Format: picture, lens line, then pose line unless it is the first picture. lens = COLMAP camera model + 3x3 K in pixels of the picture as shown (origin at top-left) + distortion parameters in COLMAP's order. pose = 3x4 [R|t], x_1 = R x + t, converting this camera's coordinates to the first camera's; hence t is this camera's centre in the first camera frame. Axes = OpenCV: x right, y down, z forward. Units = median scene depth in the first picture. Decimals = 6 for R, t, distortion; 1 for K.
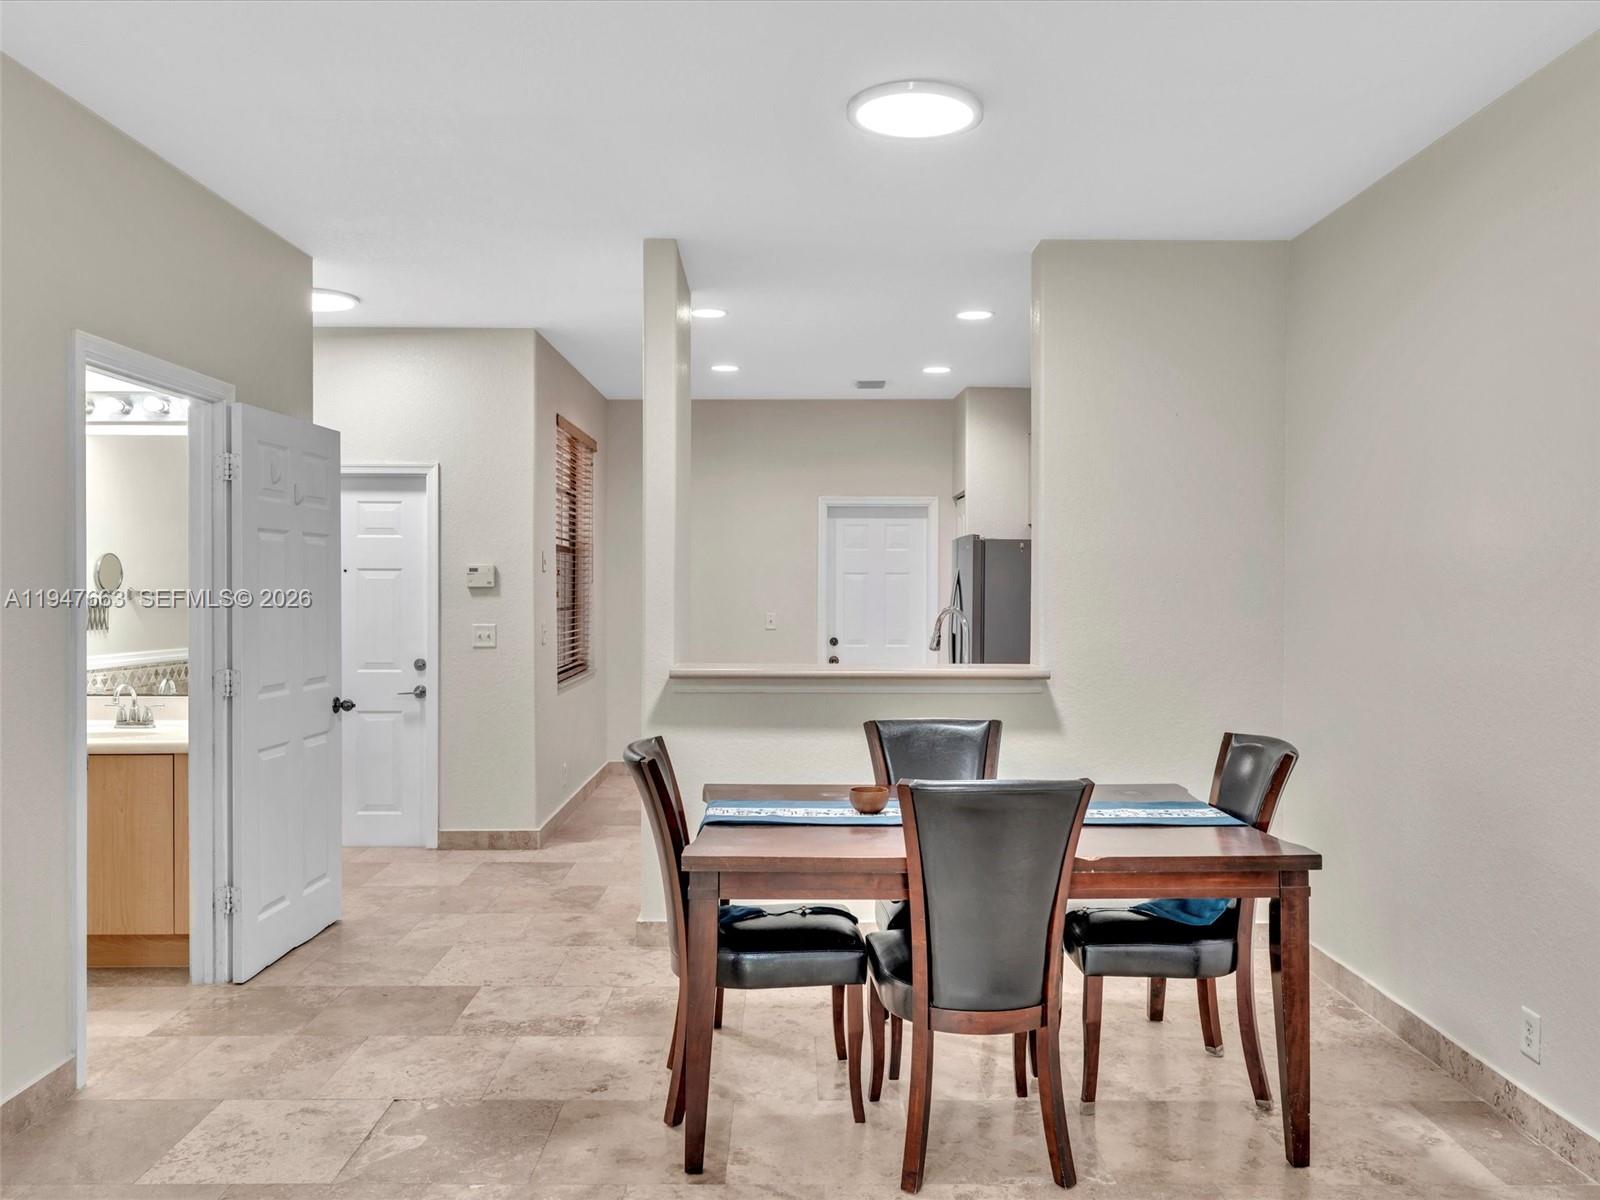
lens RADIAL K [[1225.8, 0, 793.4], [0, 1225.8, 576.6], [0, 0, 1]] dist [-0.002785, 0.013757]
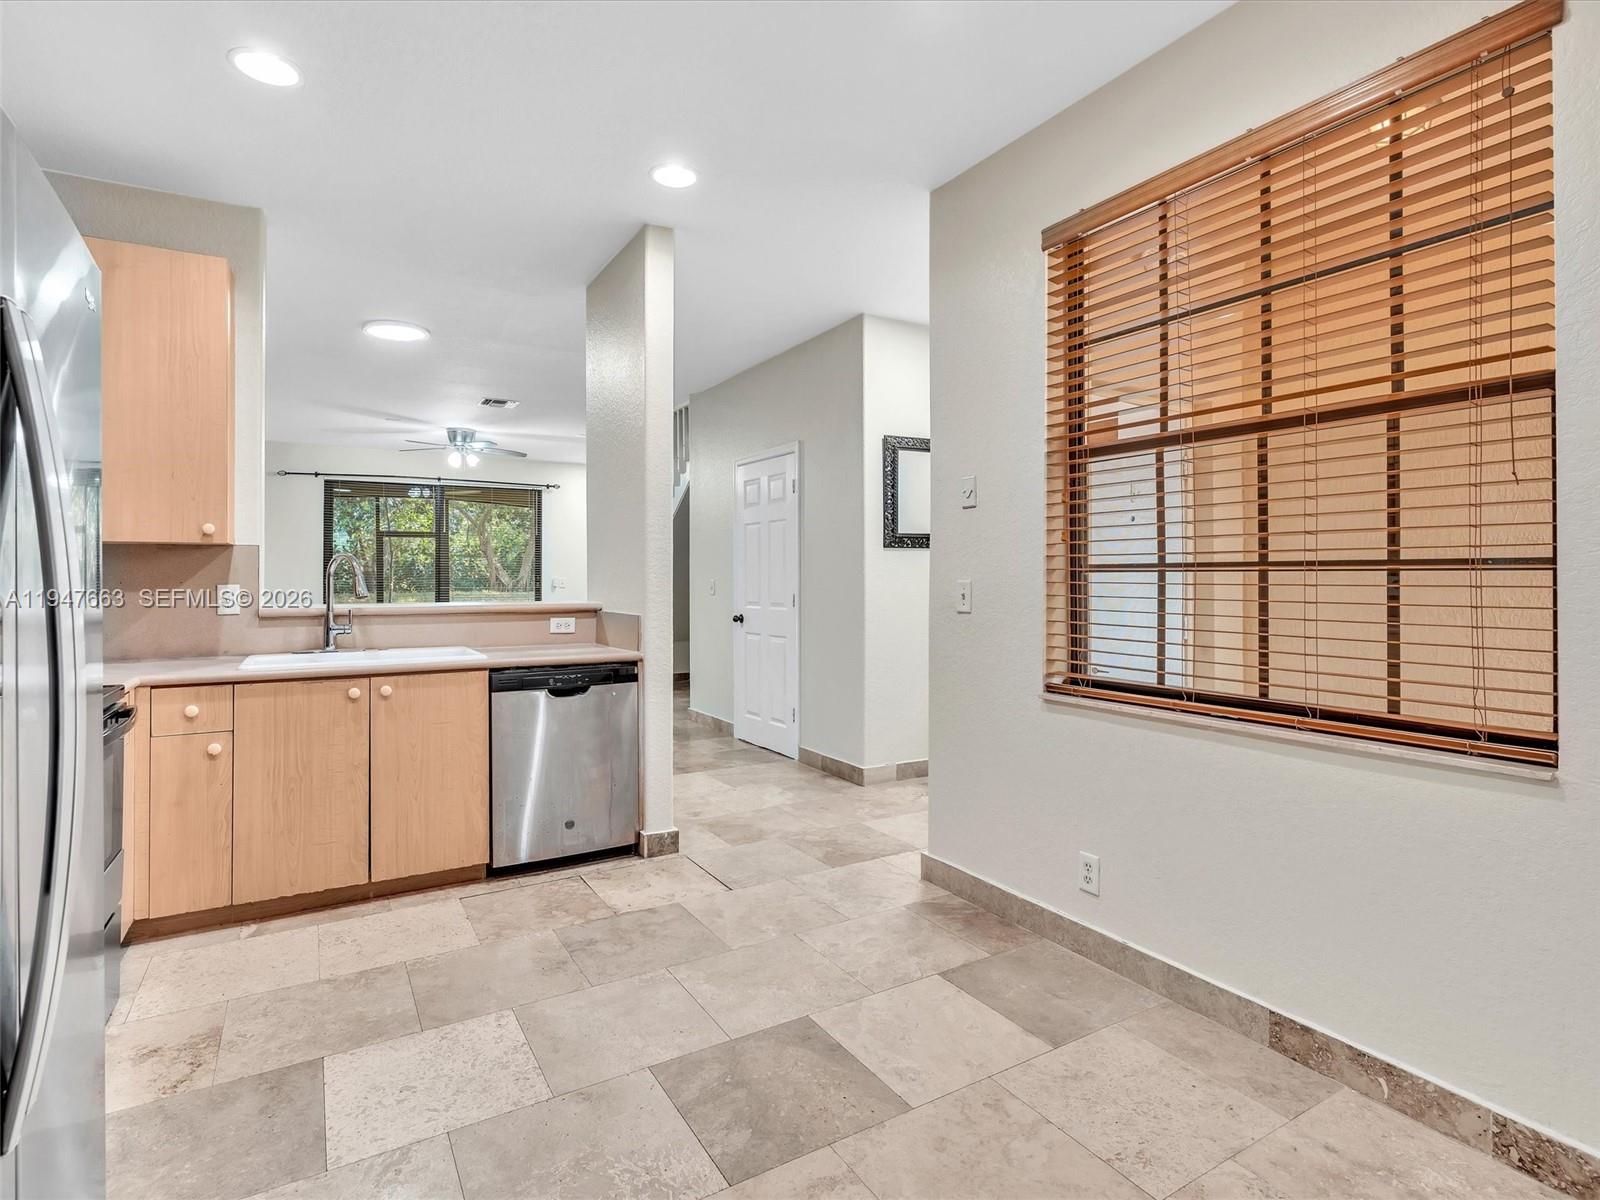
lens RADIAL K [[819.4, 0, 785.6], [0, 819.4, 568.5], [0, 0, 1]] dist [-0.007174, 0.003598]
pose [[-0.866227, -0.007746, -0.499590, 0.148097], [0.001235, 0.999844, -0.017645, 0.049322], [0.499648, -0.015902, -0.866082, 1.718803]]
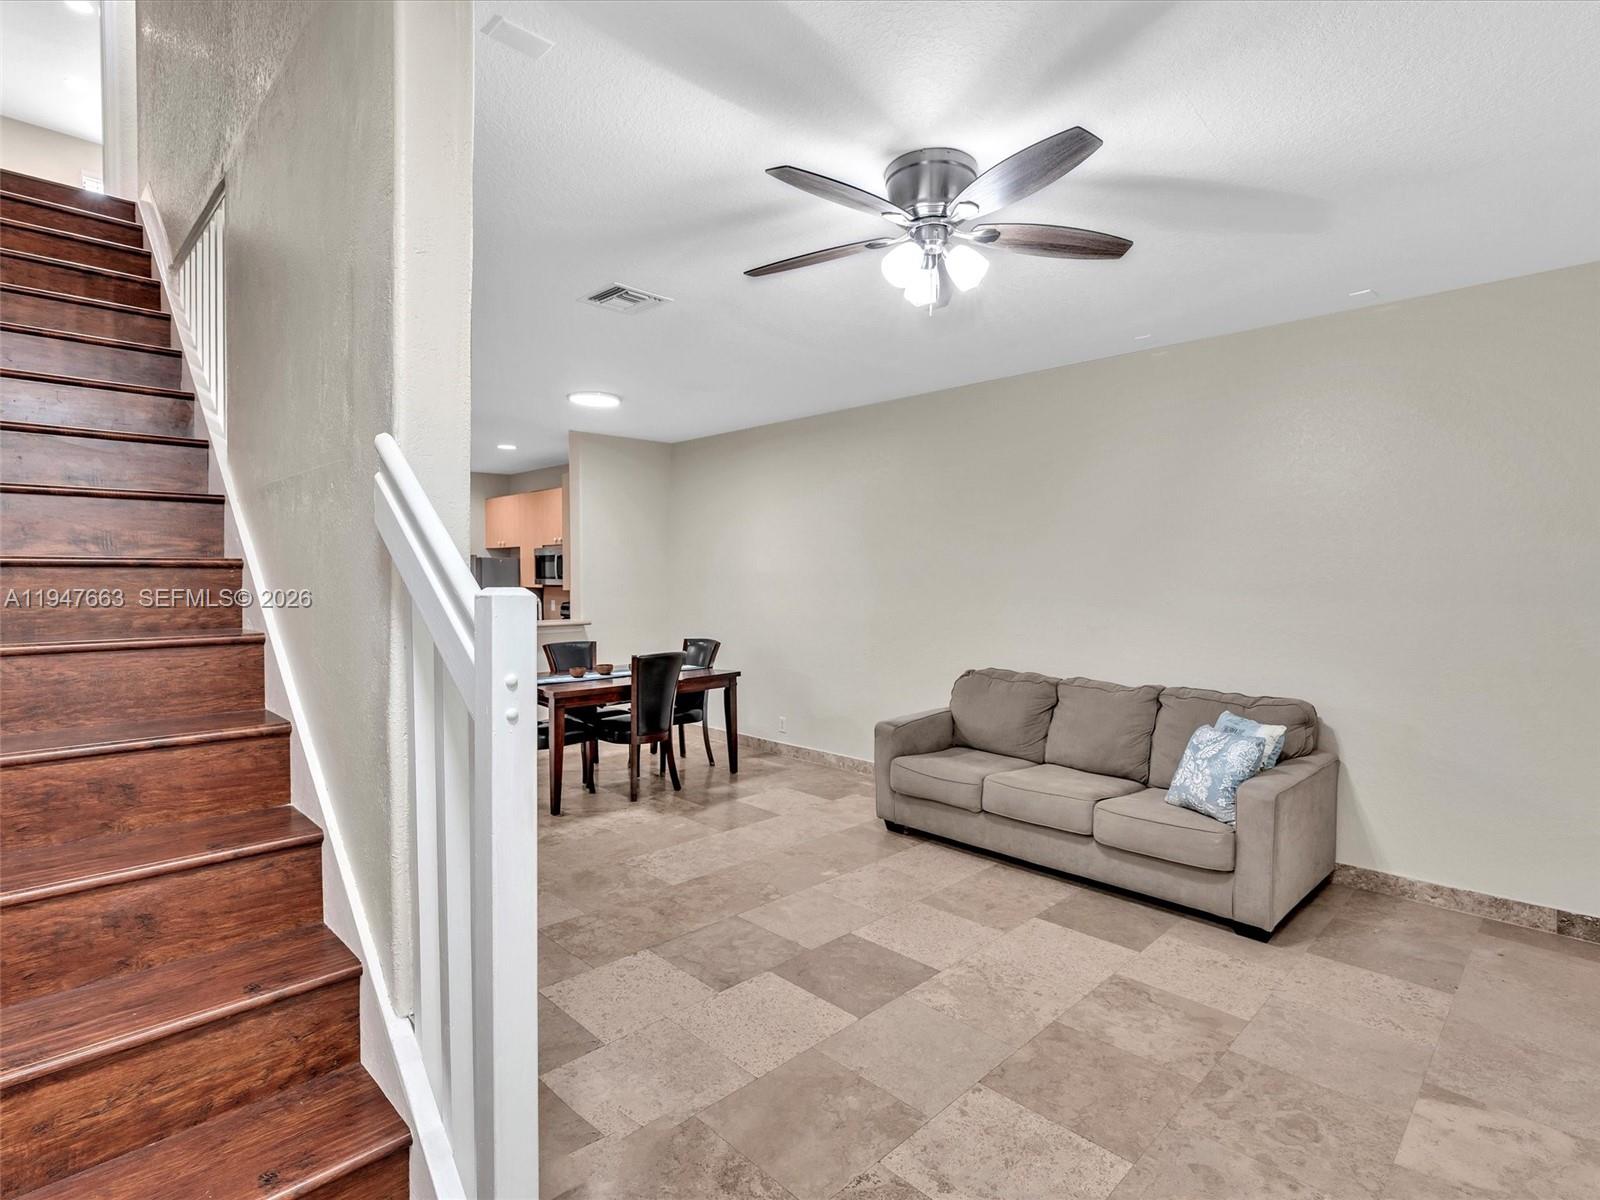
lens RADIAL K [[803.8, 0, 803.6], [0, 803.8, 593.3], [0, 0, 1]] dist [-0.007158, 0.000596]
pose [[0.710464, -0.022813, 0.703364, -0.505090], [0.000188, 0.999481, 0.032228, -0.021243], [-0.703734, -0.022765, 0.710099, -0.318258]]
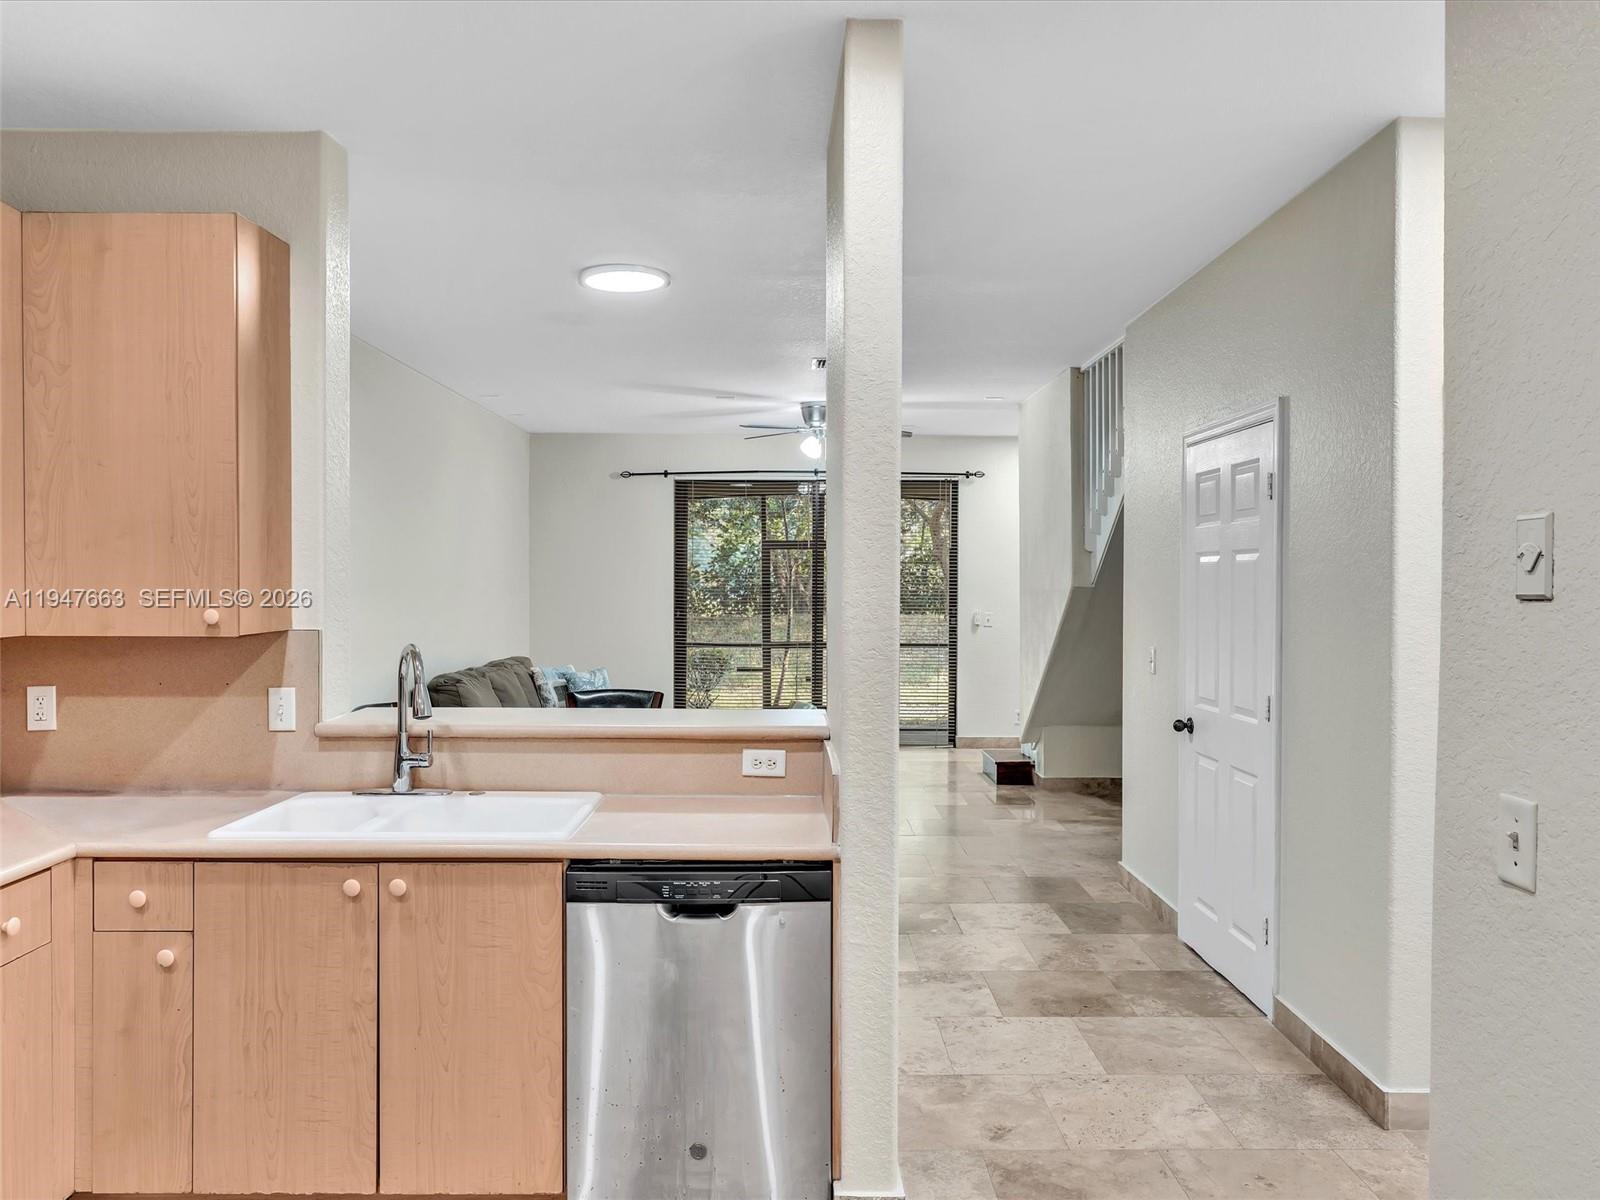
lens RADIAL K [[1151.9, 0, 802.2], [0, 1151.9, 589.1], [0, 0, 1]] dist [-0.001195, 0.002187]
pose [[-0.999913, -0.007447, -0.010846, -0.066628], [-0.007481, 0.999967, 0.003135, -0.006725], [0.010822, 0.003216, -0.999936, 1.571056]]
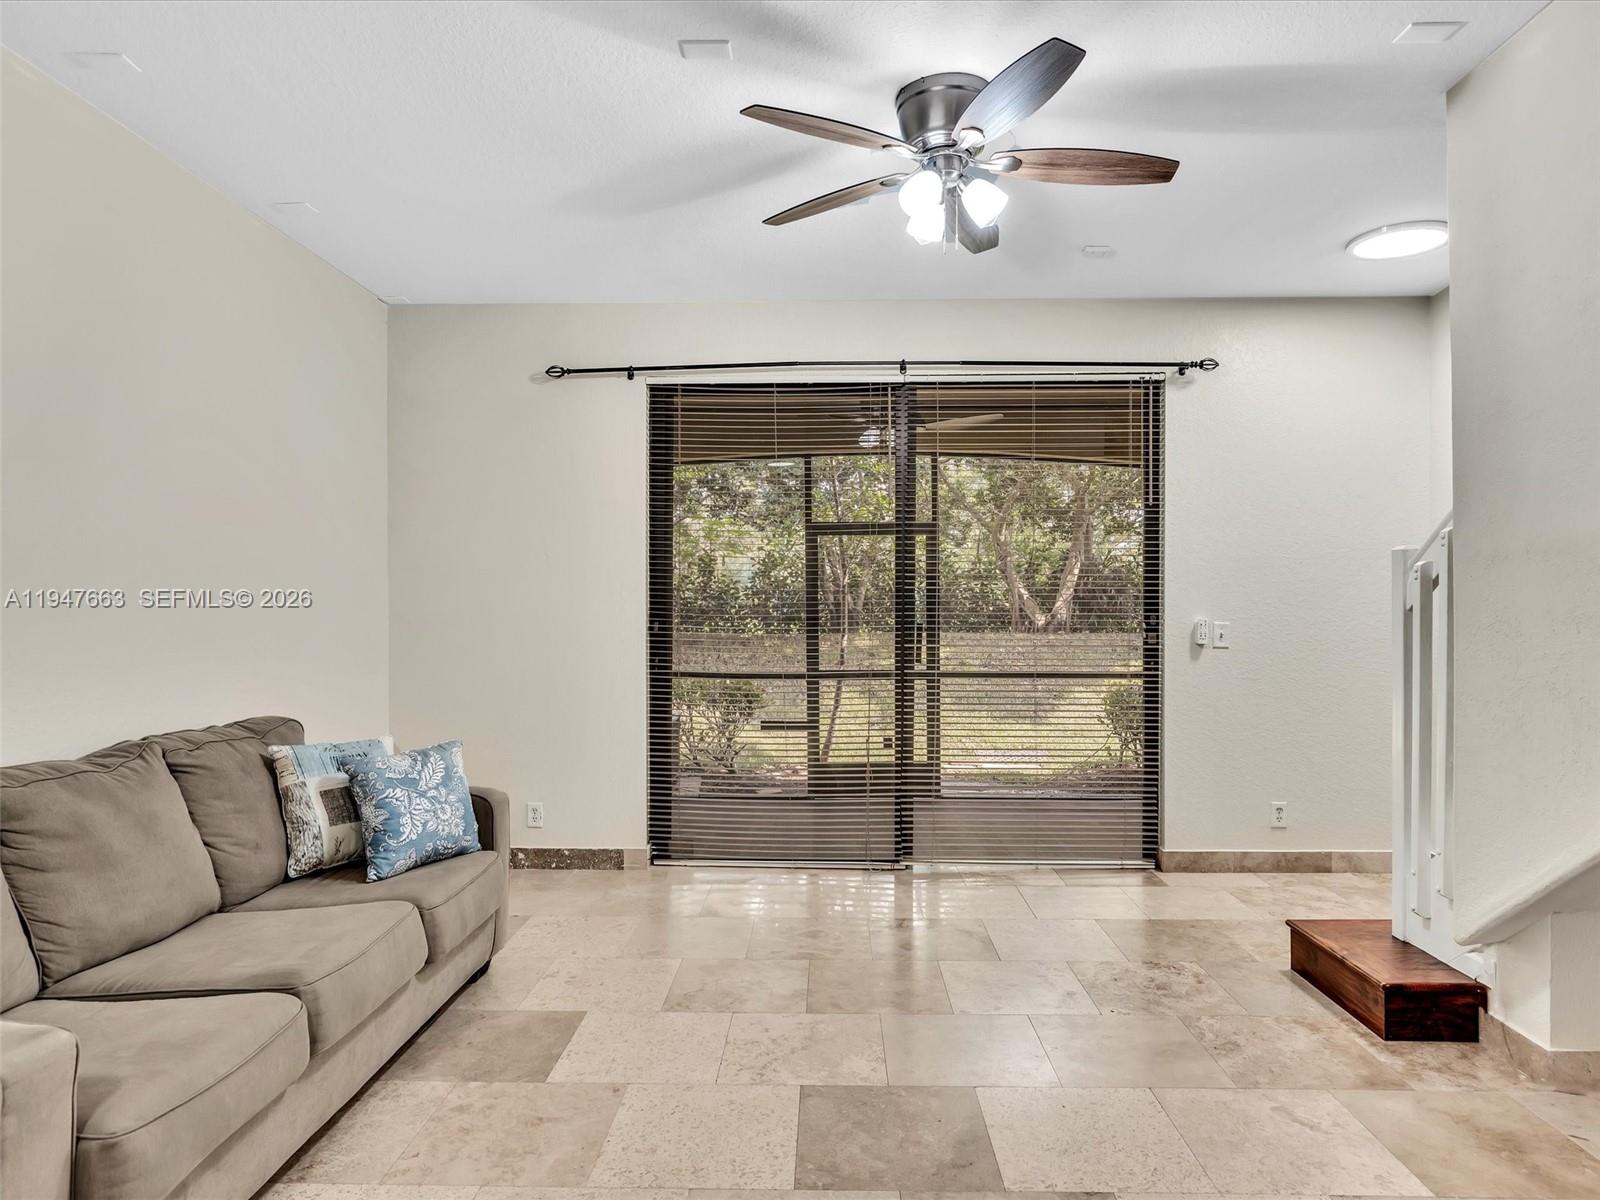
lens RADIAL K [[966.9, 0, 808.2], [0, 966.9, 615.0], [0, 0, 1]] dist [-0.005904, 0.002604]
pose [[-0.999718, -0.003505, 0.023472, -0.044167], [-0.003437, 0.999990, 0.002939, 0.029387], [-0.023482, 0.002858, -0.999720, 0.515121]]
